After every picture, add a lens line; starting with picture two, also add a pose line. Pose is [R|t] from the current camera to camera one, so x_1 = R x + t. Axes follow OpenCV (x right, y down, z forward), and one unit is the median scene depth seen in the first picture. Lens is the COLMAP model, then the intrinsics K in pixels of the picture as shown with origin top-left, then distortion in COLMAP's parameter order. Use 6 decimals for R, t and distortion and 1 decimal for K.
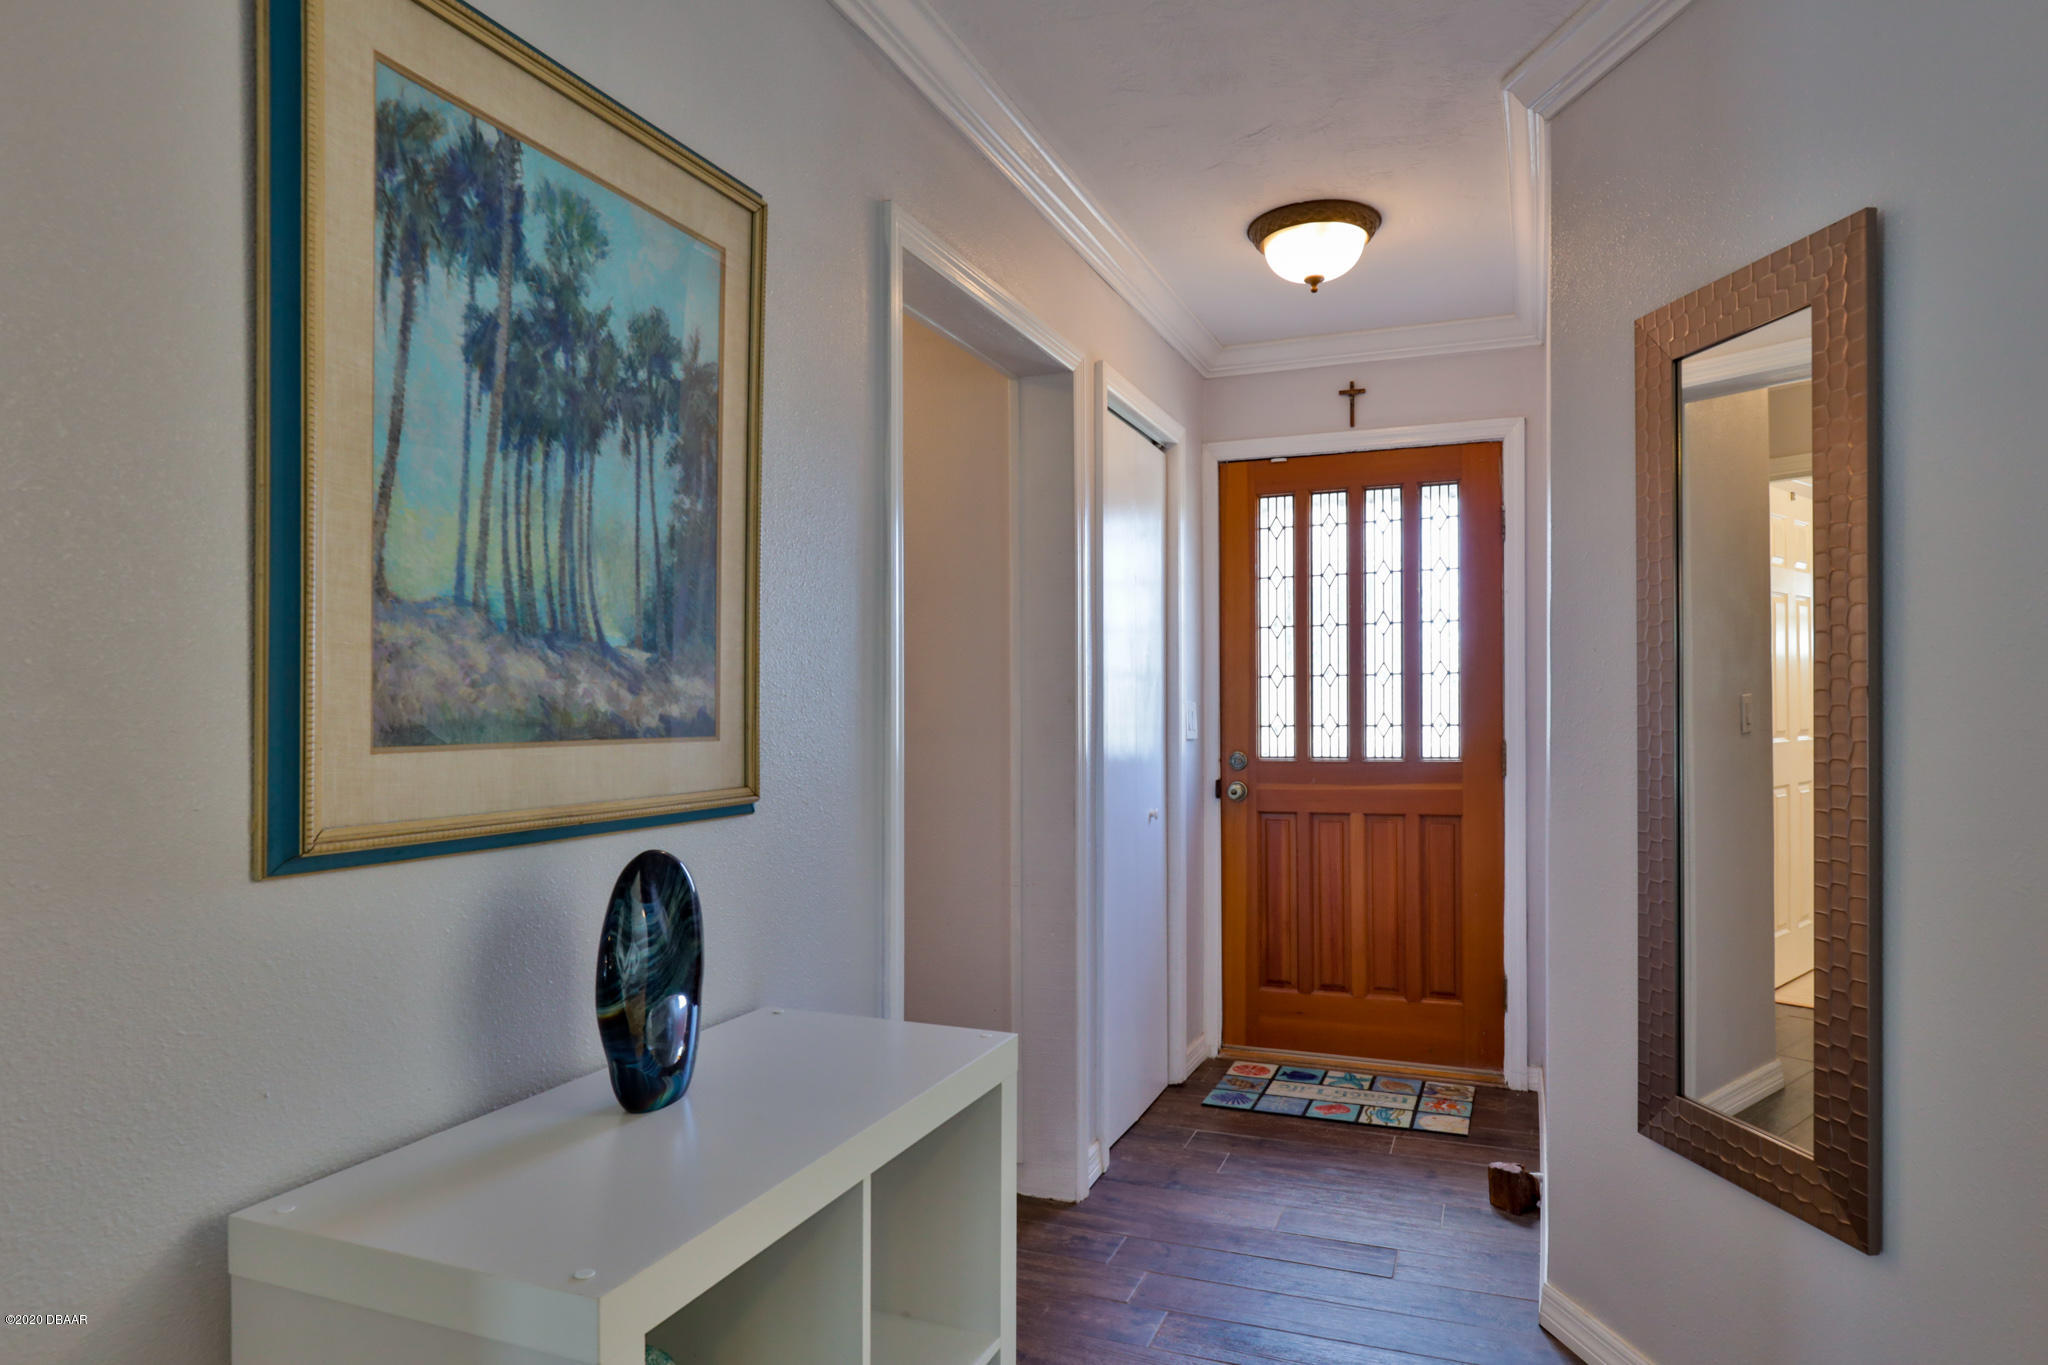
lens RADIAL K [[1270.4, 0, 1029.1], [0, 1270.4, 716.5], [0, 0, 1]] dist [-0.001427, -0.000737]
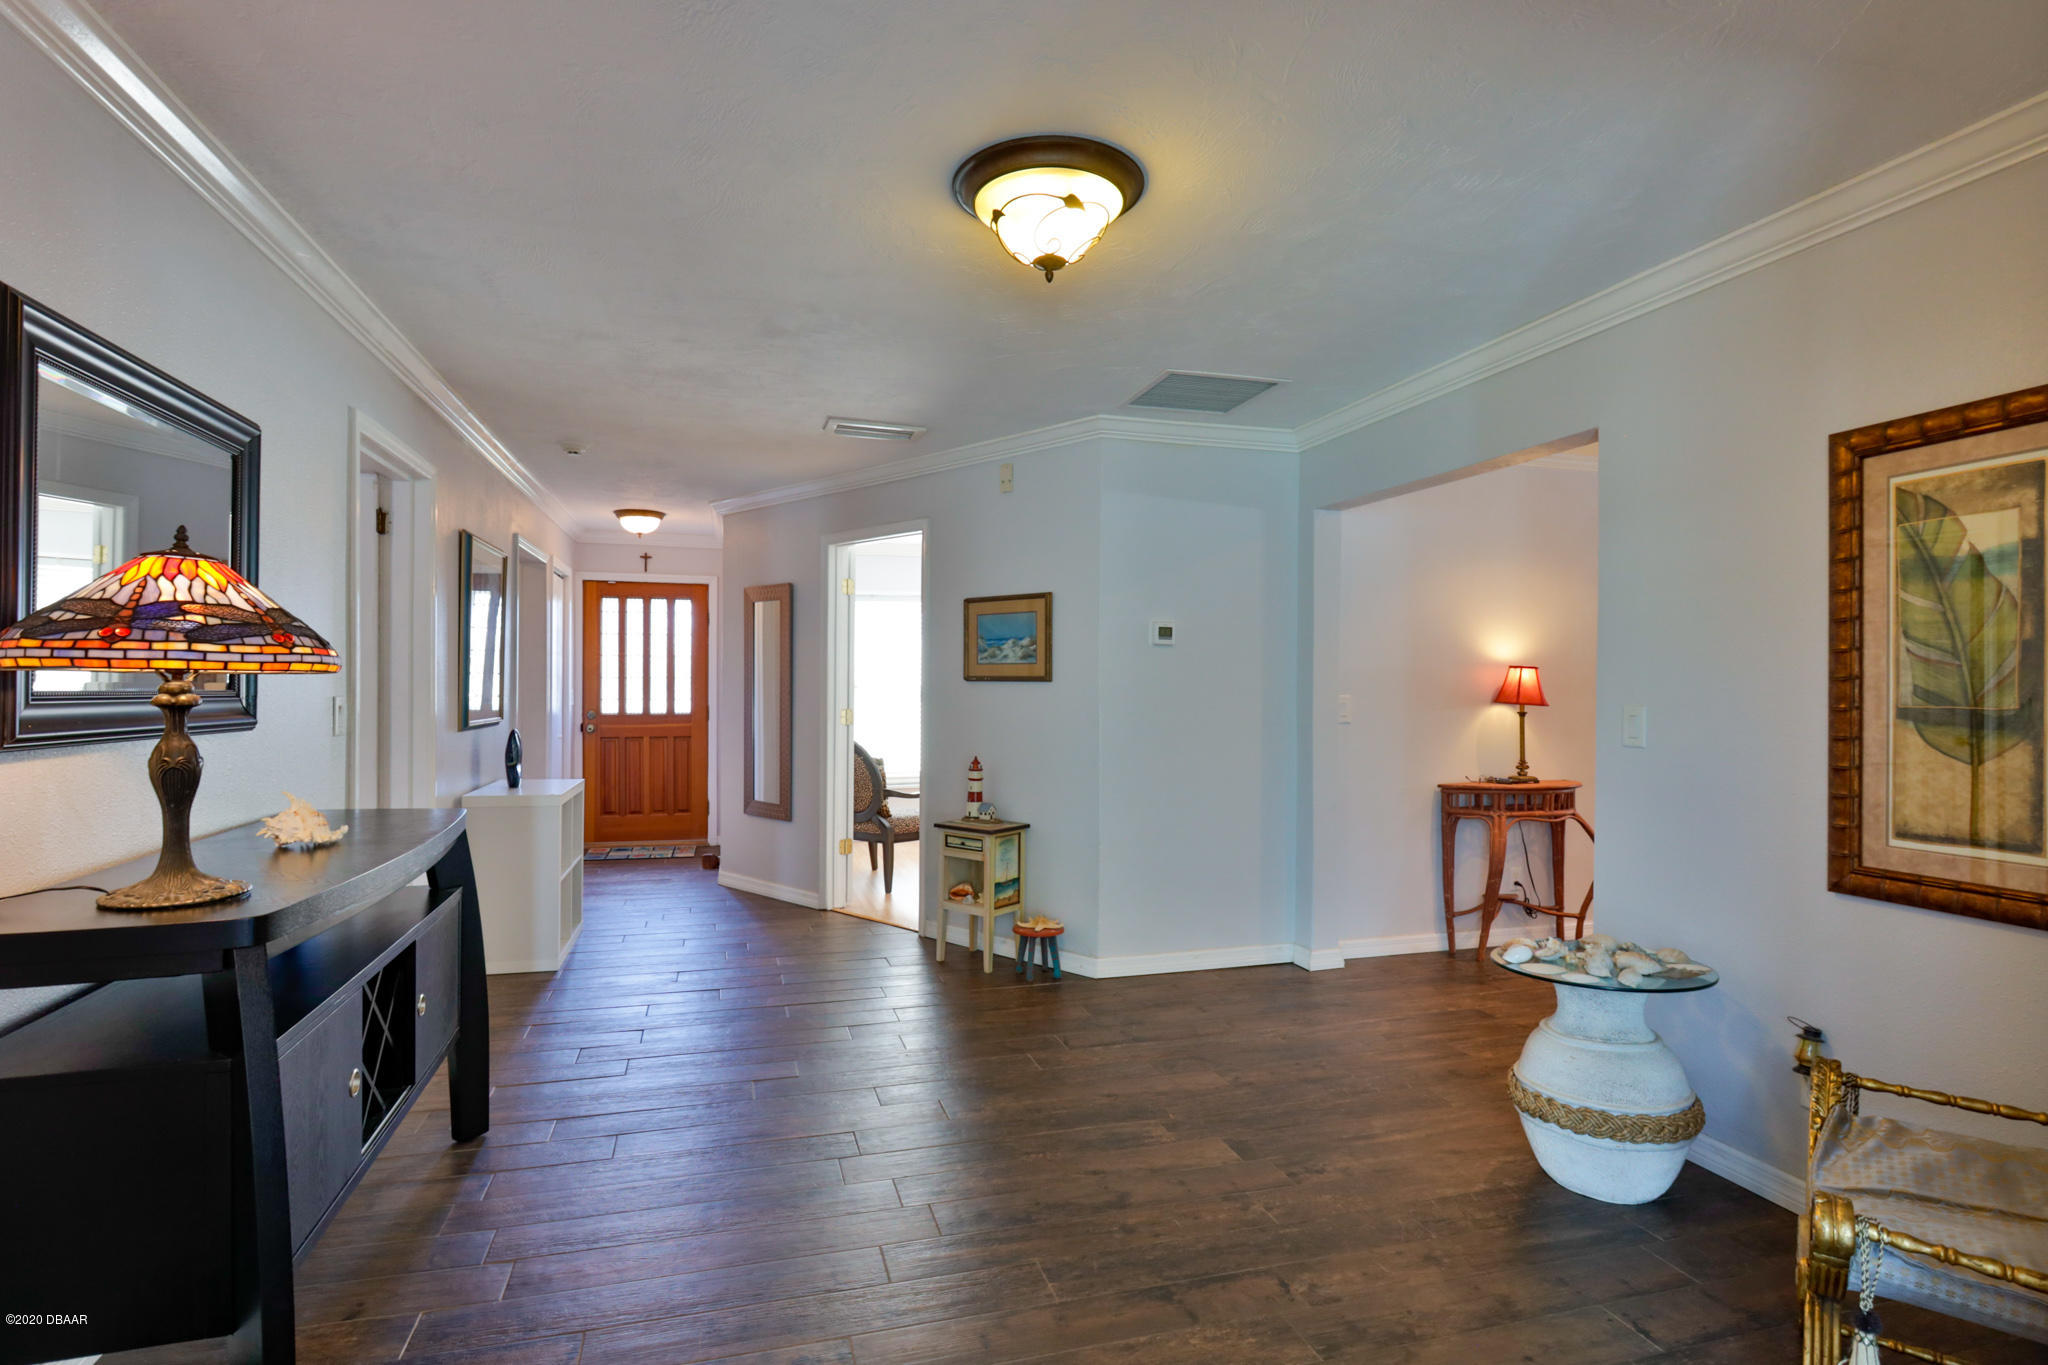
lens RADIAL K [[984.0, 0, 1032.6], [0, 984.0, 685.0], [0, 0, 1]] dist [-0.004361, 0.001505]
pose [[0.783649, 0.008579, 0.621144, -0.309733], [-0.006194, 0.999963, -0.005997, -0.012848], [-0.621172, 0.000852, 0.783673, -0.857977]]
